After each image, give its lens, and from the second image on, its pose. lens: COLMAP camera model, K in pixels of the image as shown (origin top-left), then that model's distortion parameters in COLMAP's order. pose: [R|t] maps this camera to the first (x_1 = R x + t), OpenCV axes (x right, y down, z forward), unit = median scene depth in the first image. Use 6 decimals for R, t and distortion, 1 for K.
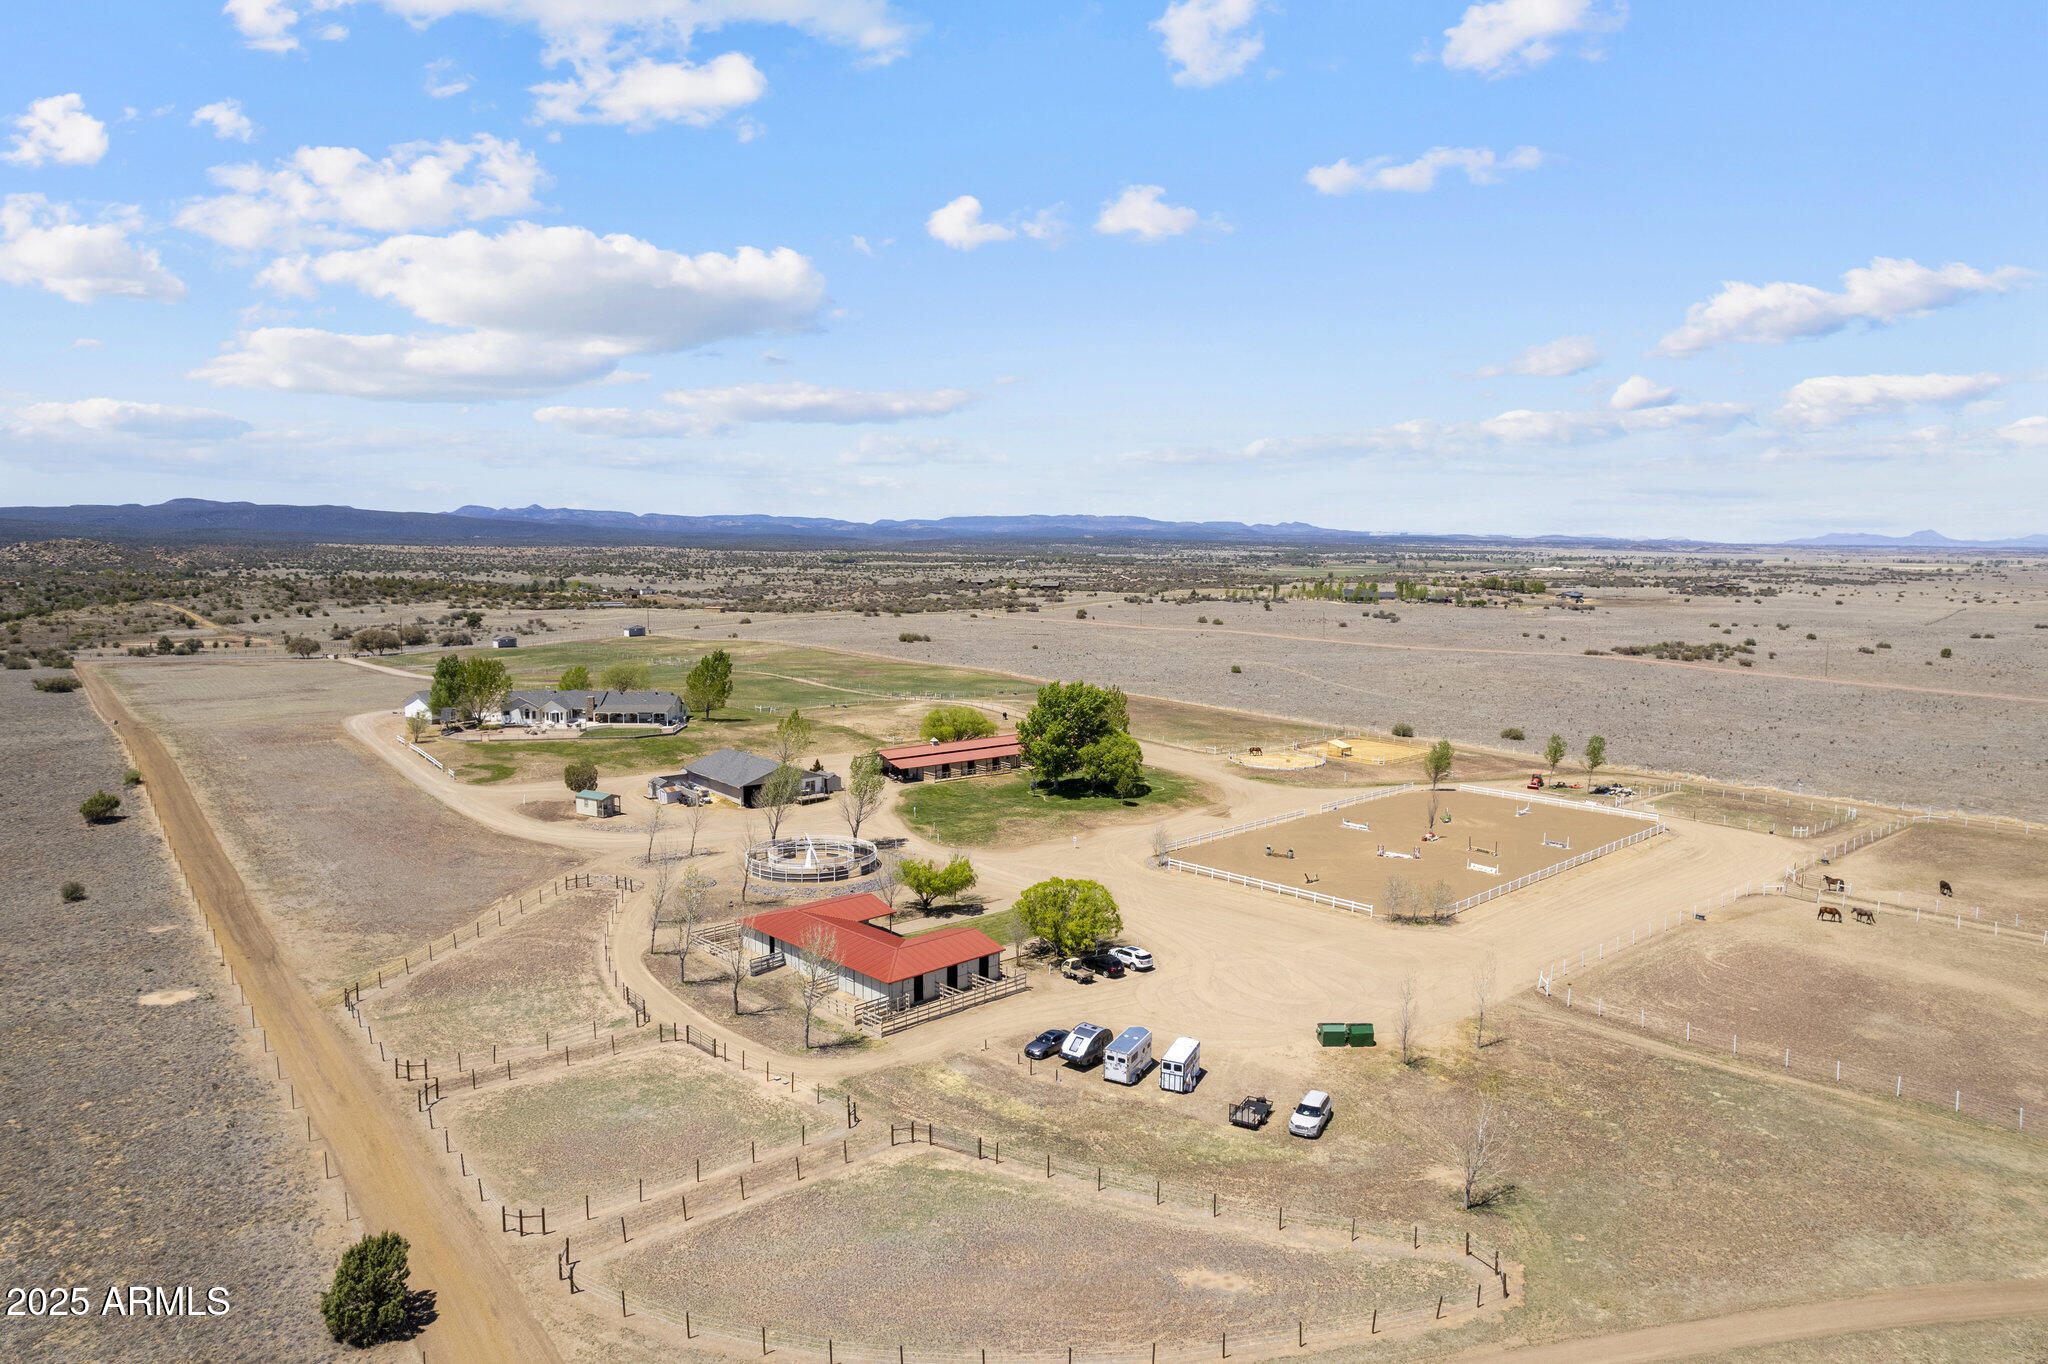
lens RADIAL K [[1311.3, 0, 1037.5], [0, 1311.3, 683.7], [0, 0, 1]] dist [-0.087715, 0.087889]
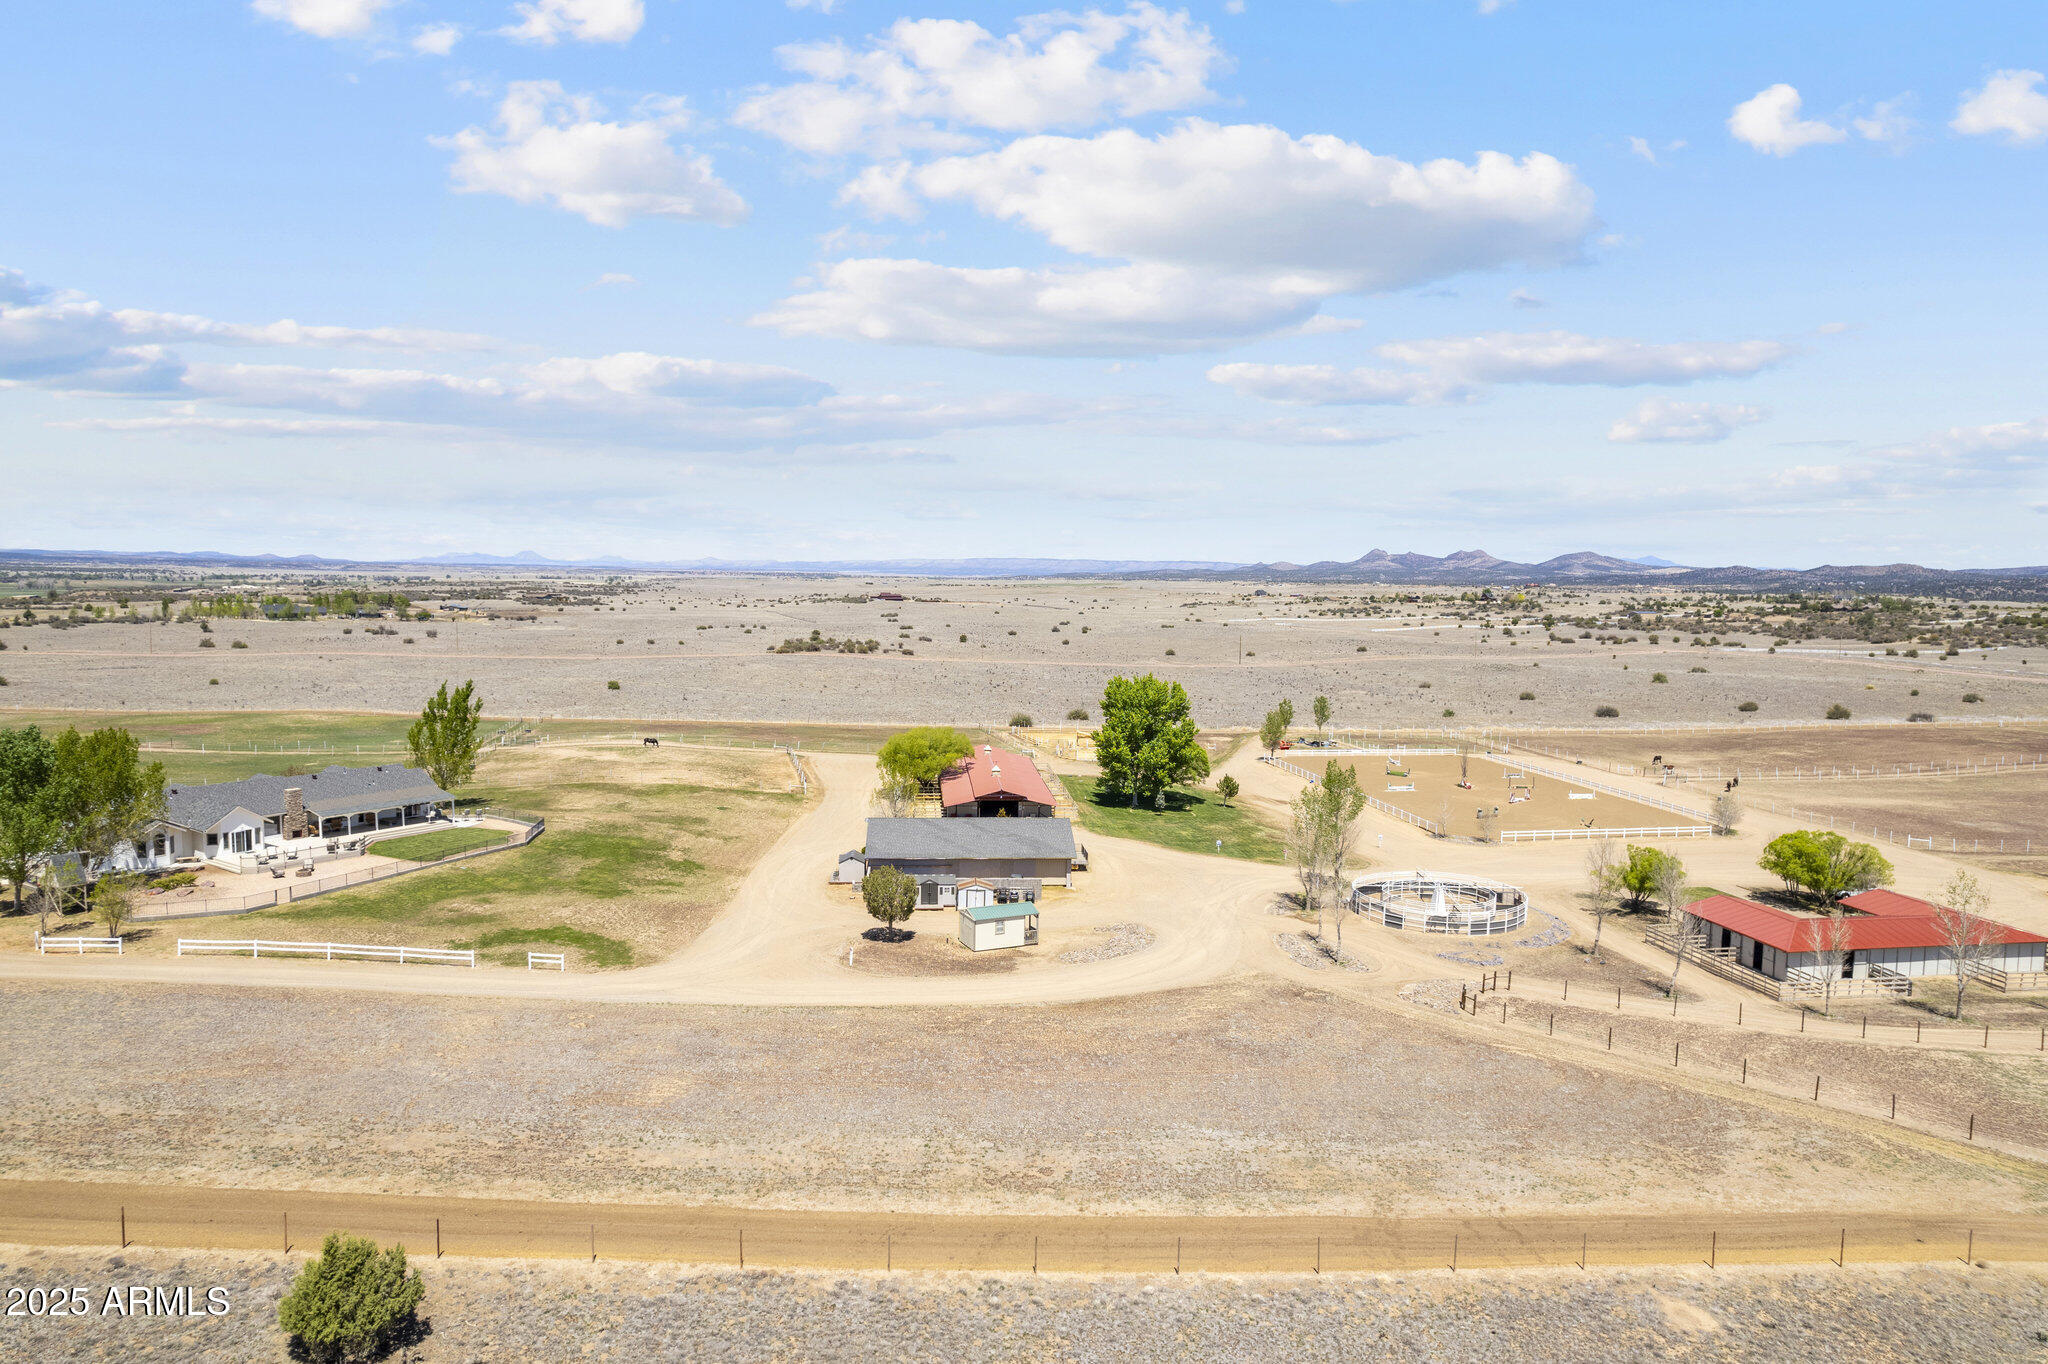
lens RADIAL K [[1311.3, 0, 1037.5], [0, 1311.3, 683.7], [0, 0, 1]] dist [-0.087715, 0.087889]
pose [[0.557910, -0.069114, 0.827018, -0.609917], [0.081084, 0.996298, 0.028561, -0.021866], [-0.825931, 0.051123, 0.561449, 0.503862]]
